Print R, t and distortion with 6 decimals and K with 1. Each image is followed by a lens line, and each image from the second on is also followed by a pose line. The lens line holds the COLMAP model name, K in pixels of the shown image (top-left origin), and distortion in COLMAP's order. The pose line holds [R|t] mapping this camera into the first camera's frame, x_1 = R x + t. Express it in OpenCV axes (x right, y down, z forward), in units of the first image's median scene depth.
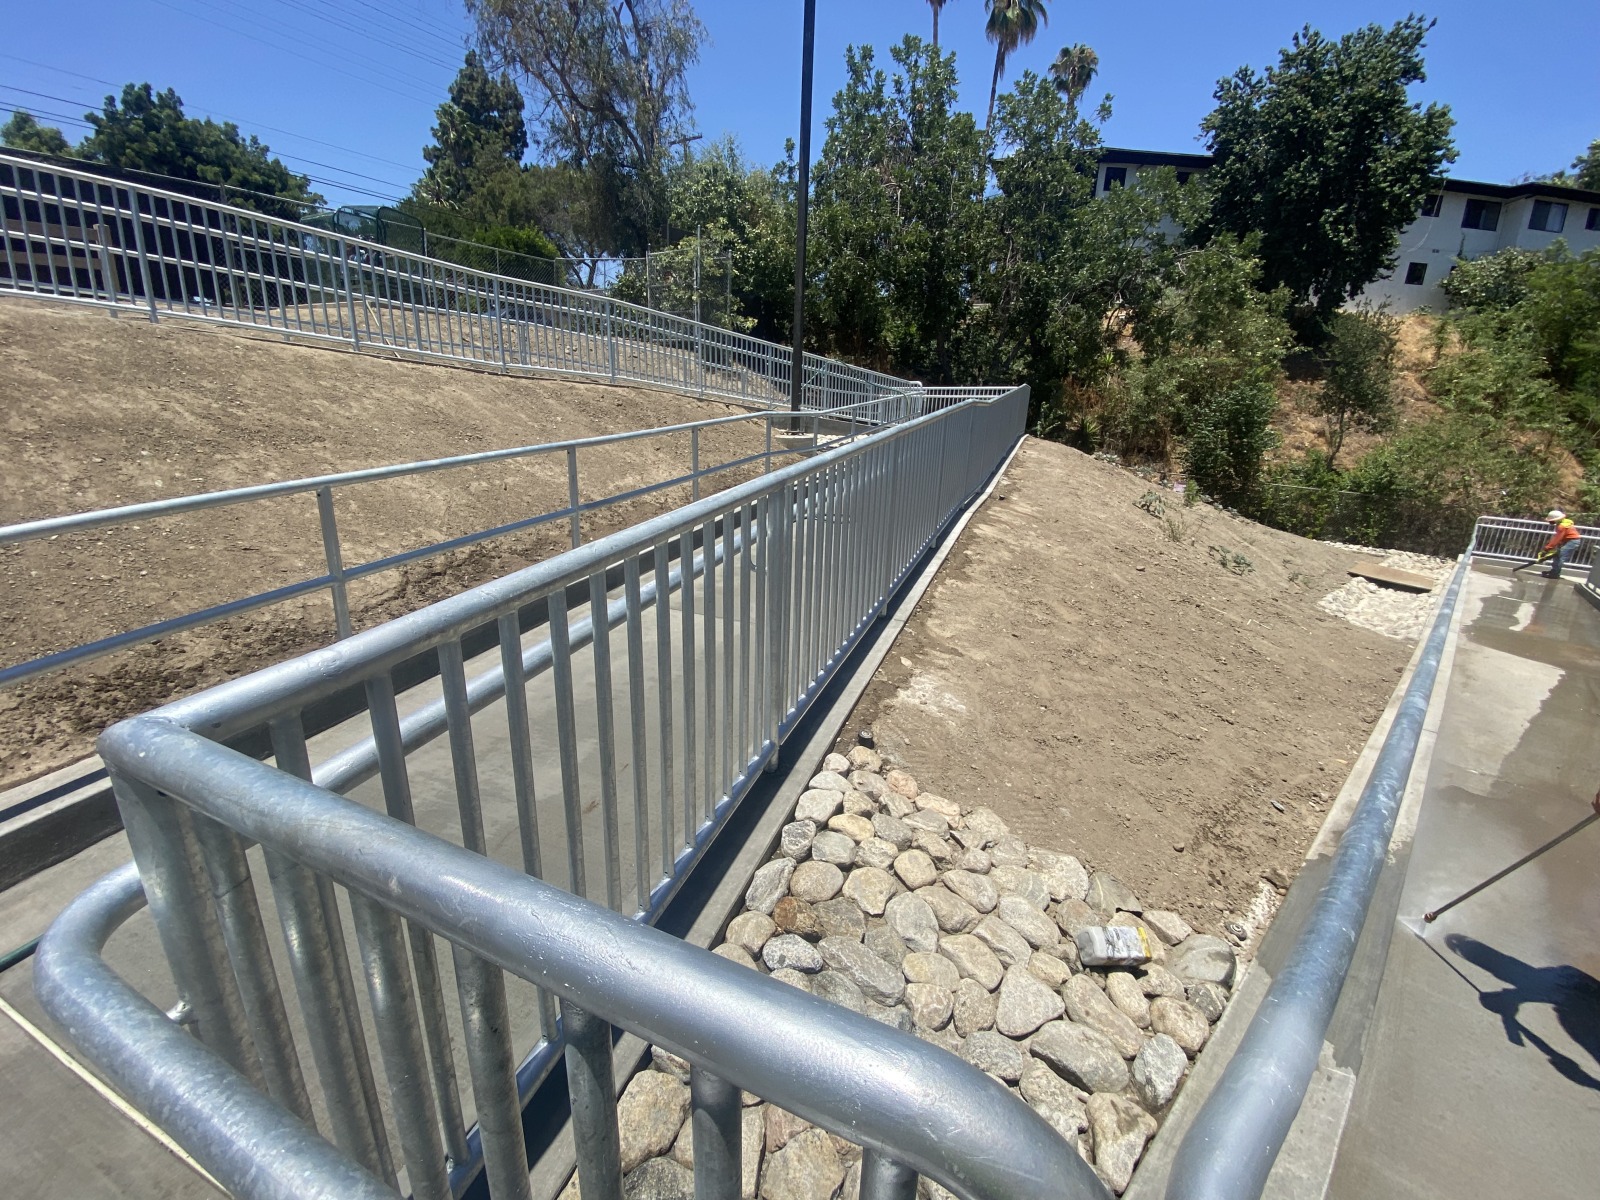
lens RADIAL K [[634.5, 0, 800.0], [0, 634.5, 600.0], [0, 0, 1]] dist [0.006774, -0.013488]
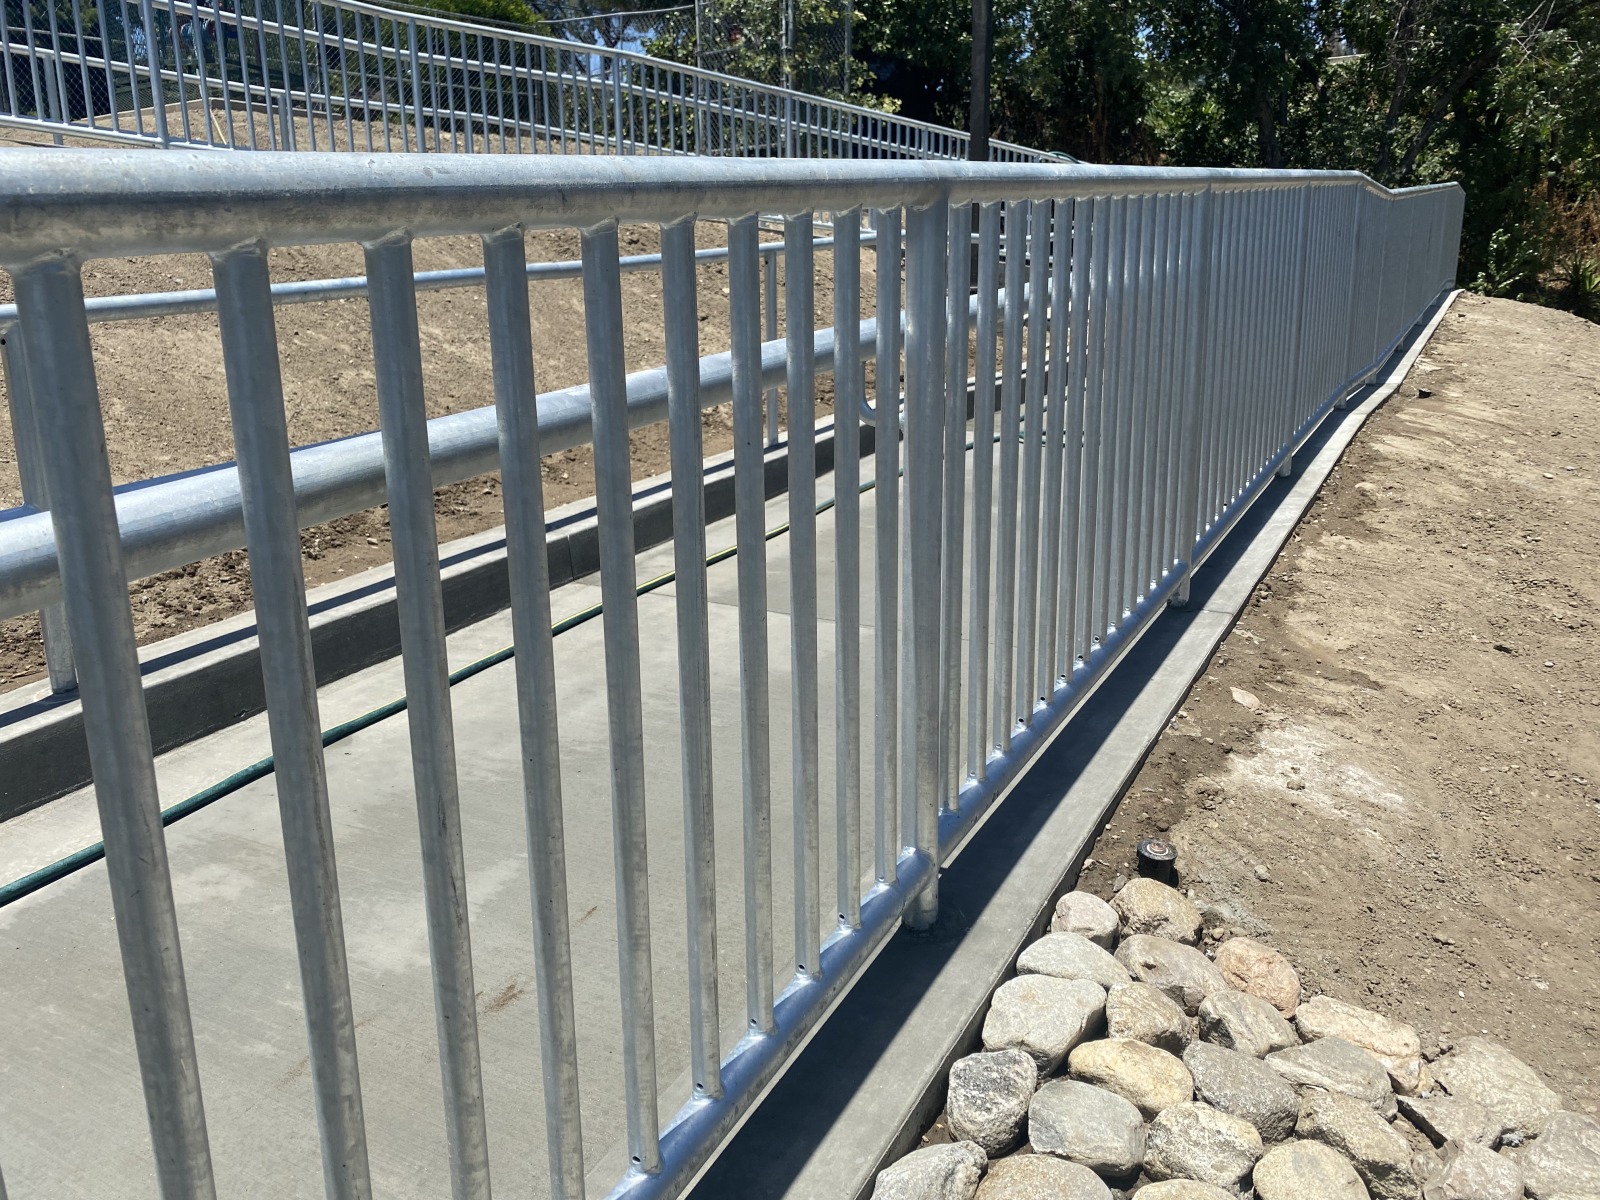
lens RADIAL K [[1214.8, 0, 800.0], [0, 1214.8, 600.0], [0, 0, 1]] dist [-0.028244, -0.002871]
pose [[0.988554, -0.001821, -0.150858, -0.004678], [-0.004554, 0.999111, -0.041899, 0.079208], [0.150801, 0.042106, 0.987667, 0.181405]]
